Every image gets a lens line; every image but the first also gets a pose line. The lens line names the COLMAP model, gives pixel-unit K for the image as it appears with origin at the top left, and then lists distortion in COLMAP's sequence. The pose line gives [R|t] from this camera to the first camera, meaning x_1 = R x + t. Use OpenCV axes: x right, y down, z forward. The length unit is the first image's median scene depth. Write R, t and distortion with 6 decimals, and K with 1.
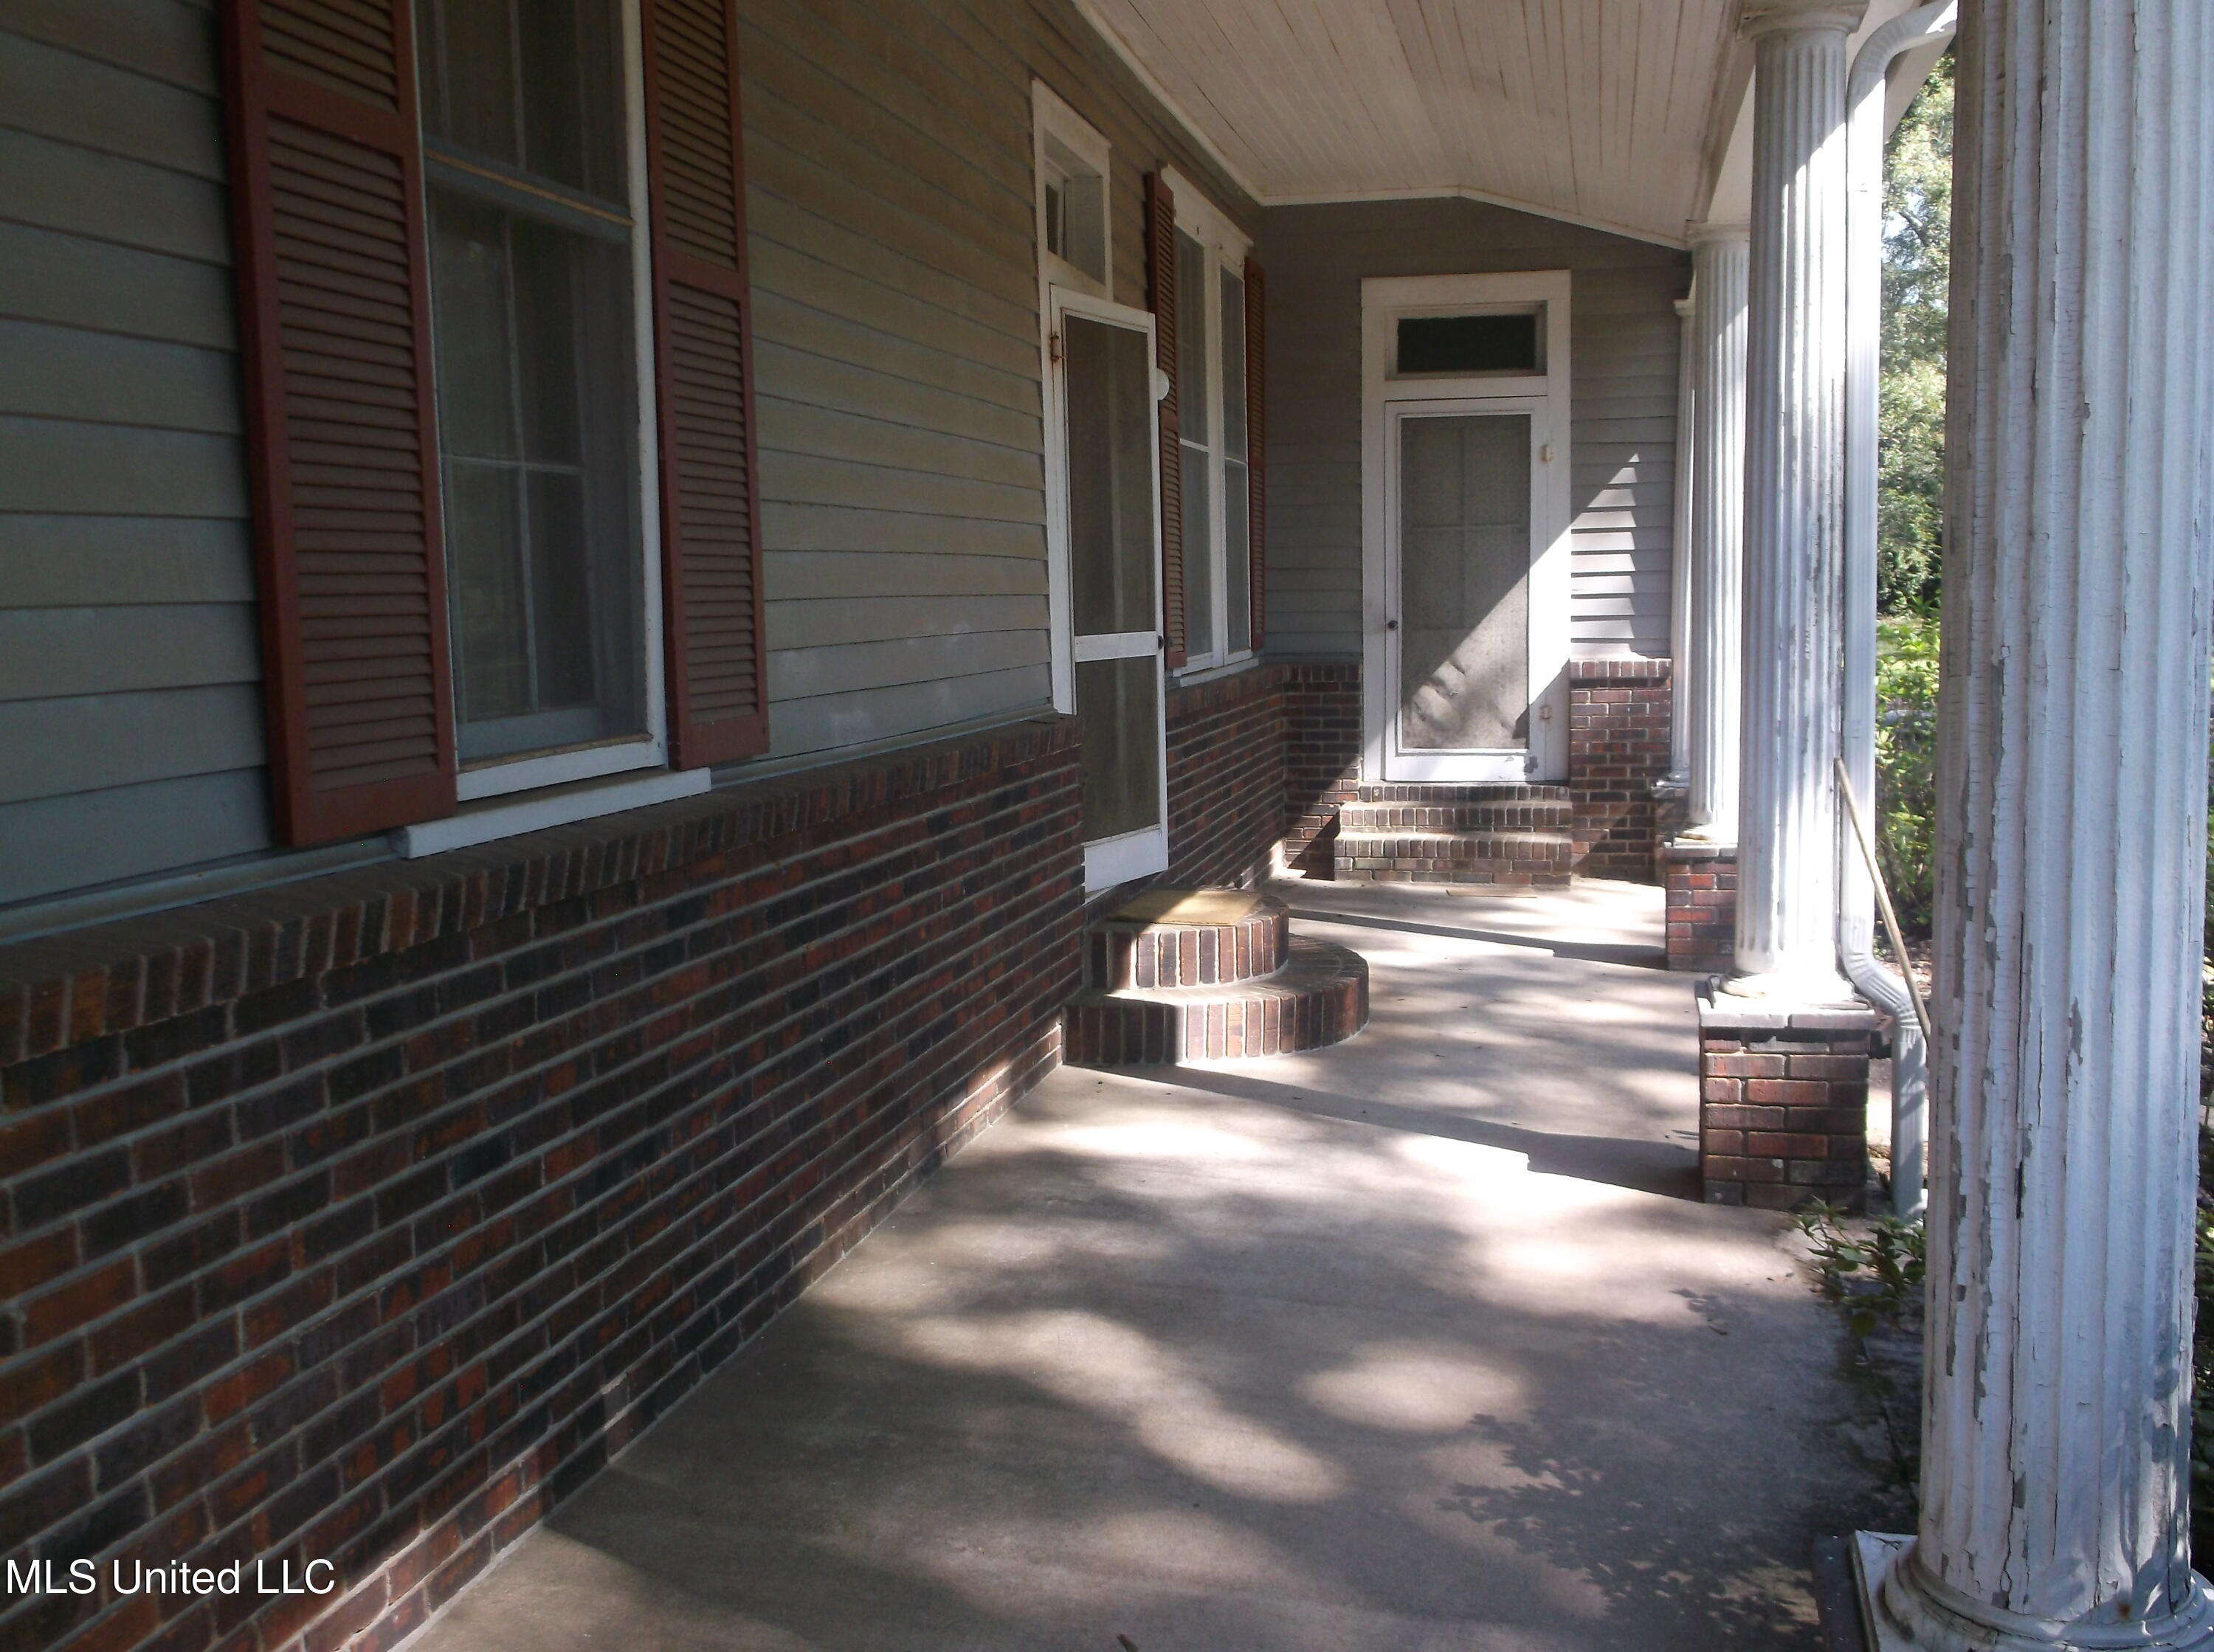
lens RADIAL K [[2186.8, 0, 1107.0], [0, 2186.8, 826.0], [0, 0, 1]] dist [-0.003179, -0.000756]
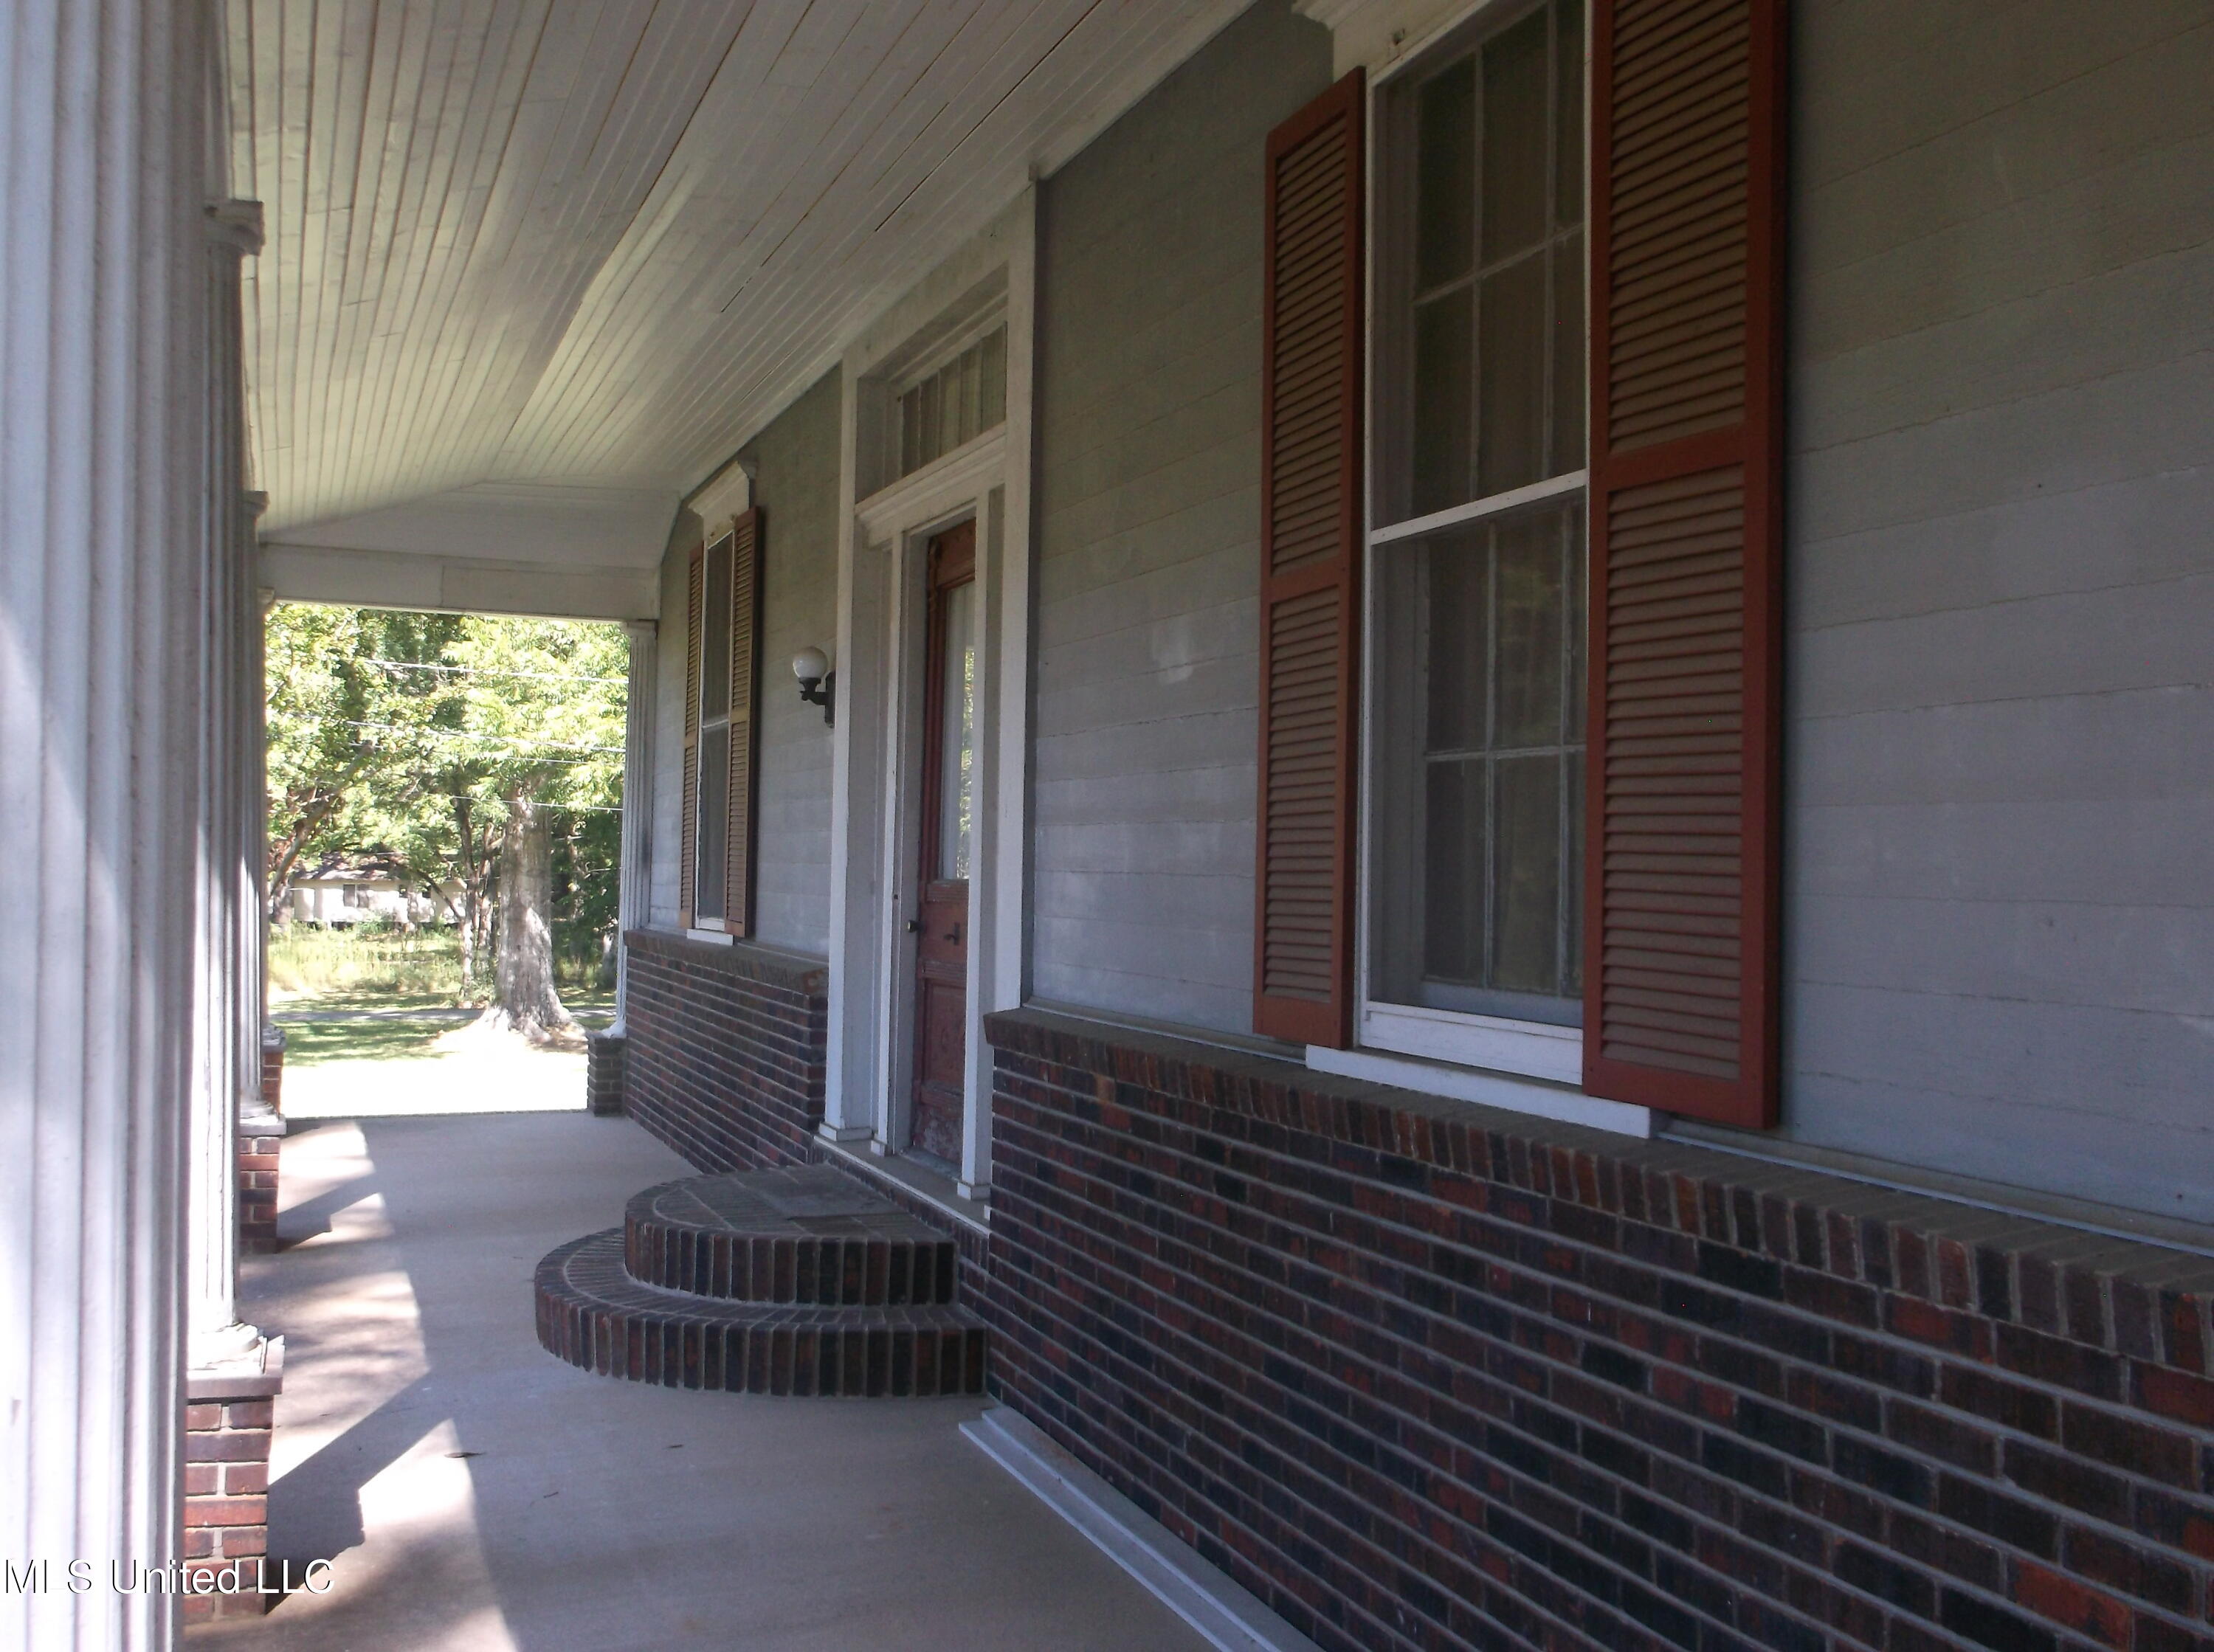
lens RADIAL K [[2186.8, 0, 1107.0], [0, 2186.8, 826.0], [0, 0, 1]] dist [-0.003179, -0.000756]
pose [[-0.830195, 0.001492, -0.557471, 0.504416], [-0.053274, 0.995208, 0.081999, -0.223247], [0.554921, 0.097774, -0.826137, 1.904499]]
